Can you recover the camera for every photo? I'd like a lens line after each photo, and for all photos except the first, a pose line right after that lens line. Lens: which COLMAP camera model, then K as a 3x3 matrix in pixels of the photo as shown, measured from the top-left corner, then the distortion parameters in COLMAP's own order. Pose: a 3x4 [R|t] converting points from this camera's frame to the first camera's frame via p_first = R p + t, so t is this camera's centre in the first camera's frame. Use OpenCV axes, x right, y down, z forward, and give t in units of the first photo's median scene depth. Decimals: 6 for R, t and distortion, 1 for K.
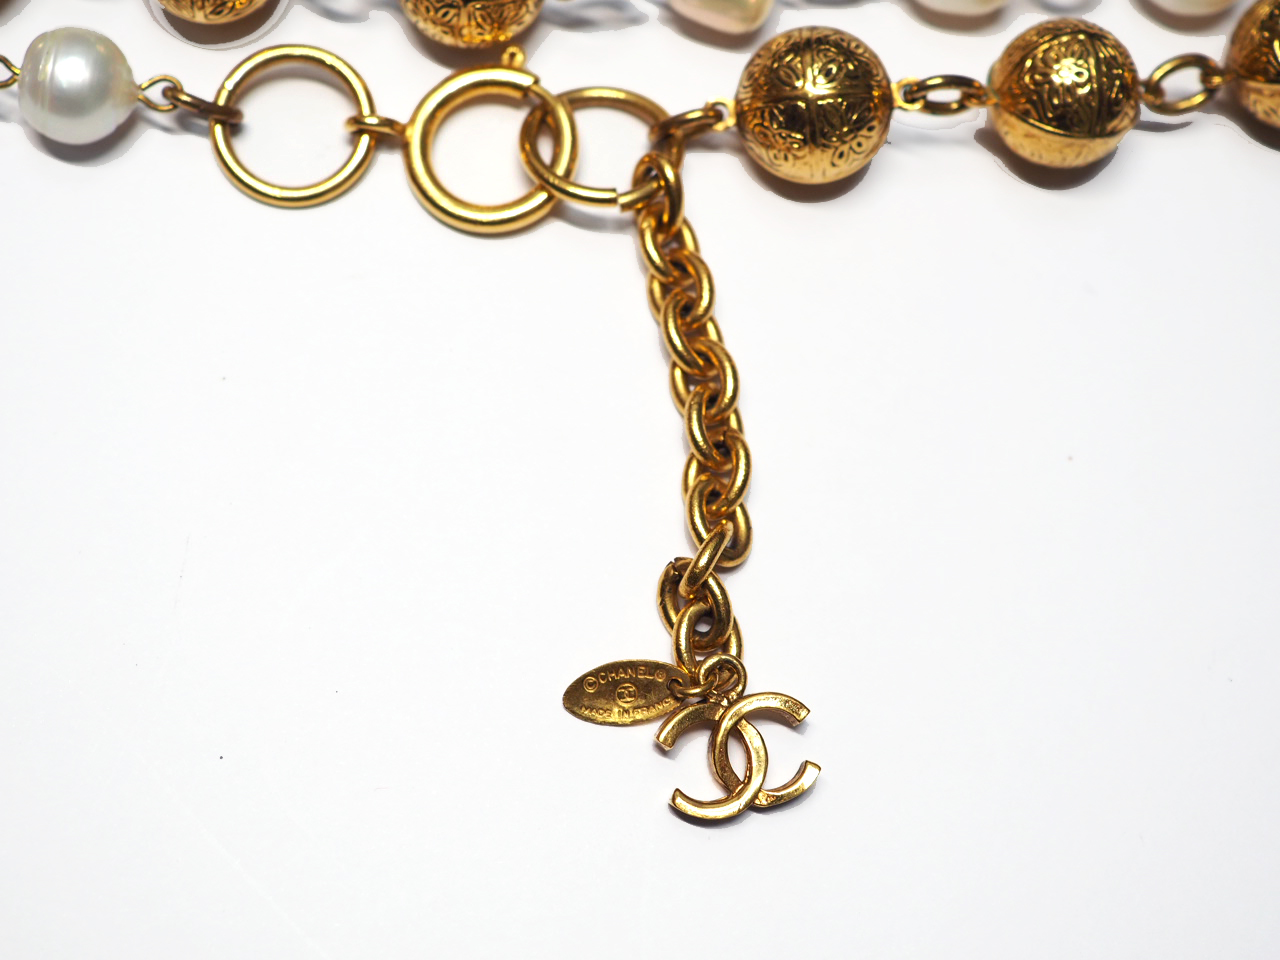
lens RADIAL K [[2267.7, 0, 637.4], [0, 2267.7, 483.2], [0, 0, 1]] dist [0.014328, 0.000000]
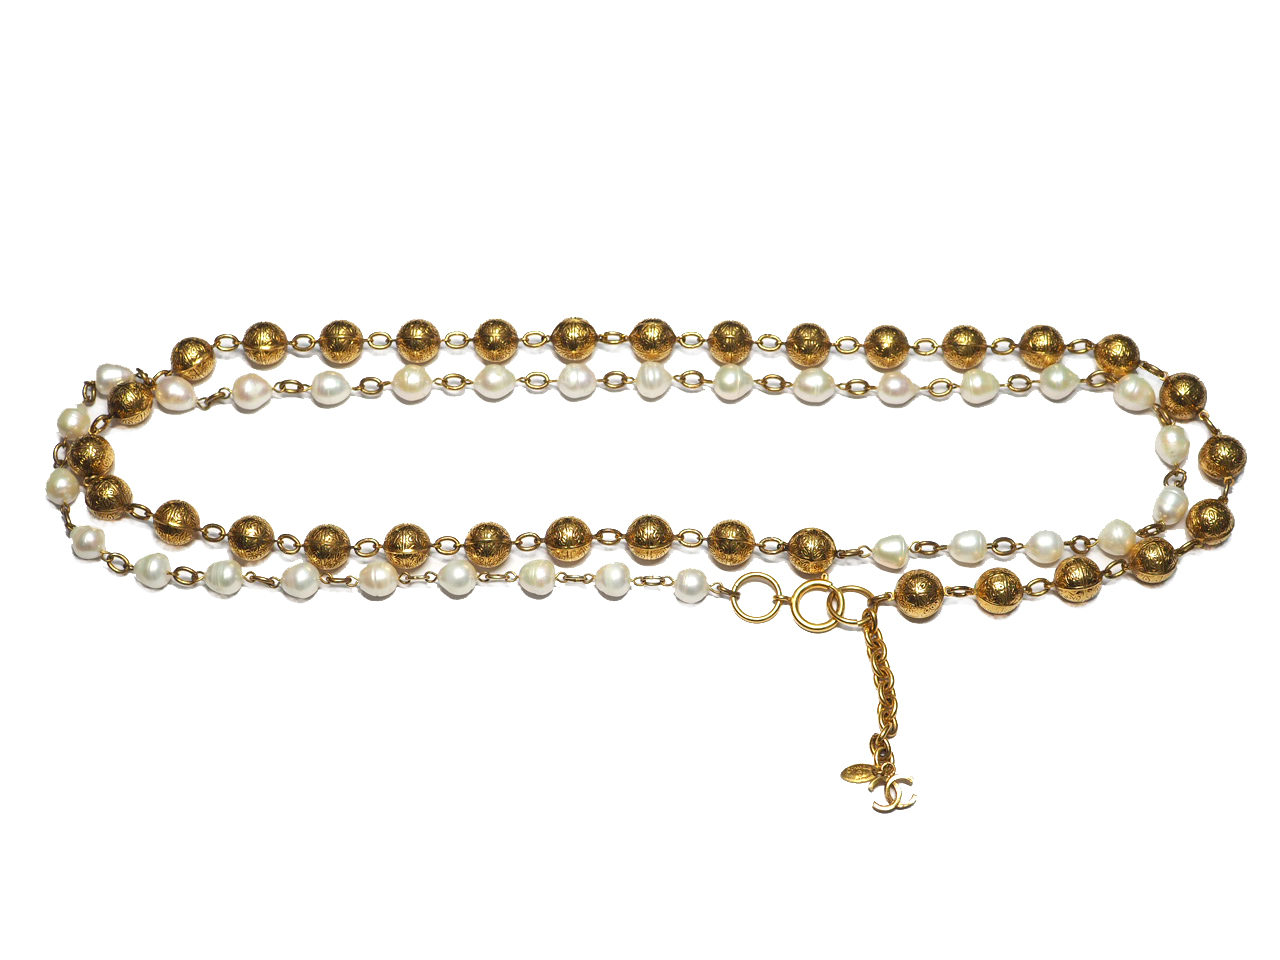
lens RADIAL K [[2267.7, 0, 642.4], [0, 2267.7, 478.2], [0, 0, 1]] dist [0.014328, 0.000000]
pose [[0.996468, 0.011169, -0.083227, -0.046851], [-0.021397, 0.992171, -0.123042, 0.074231], [0.081201, 0.124388, 0.988905, -2.230446]]
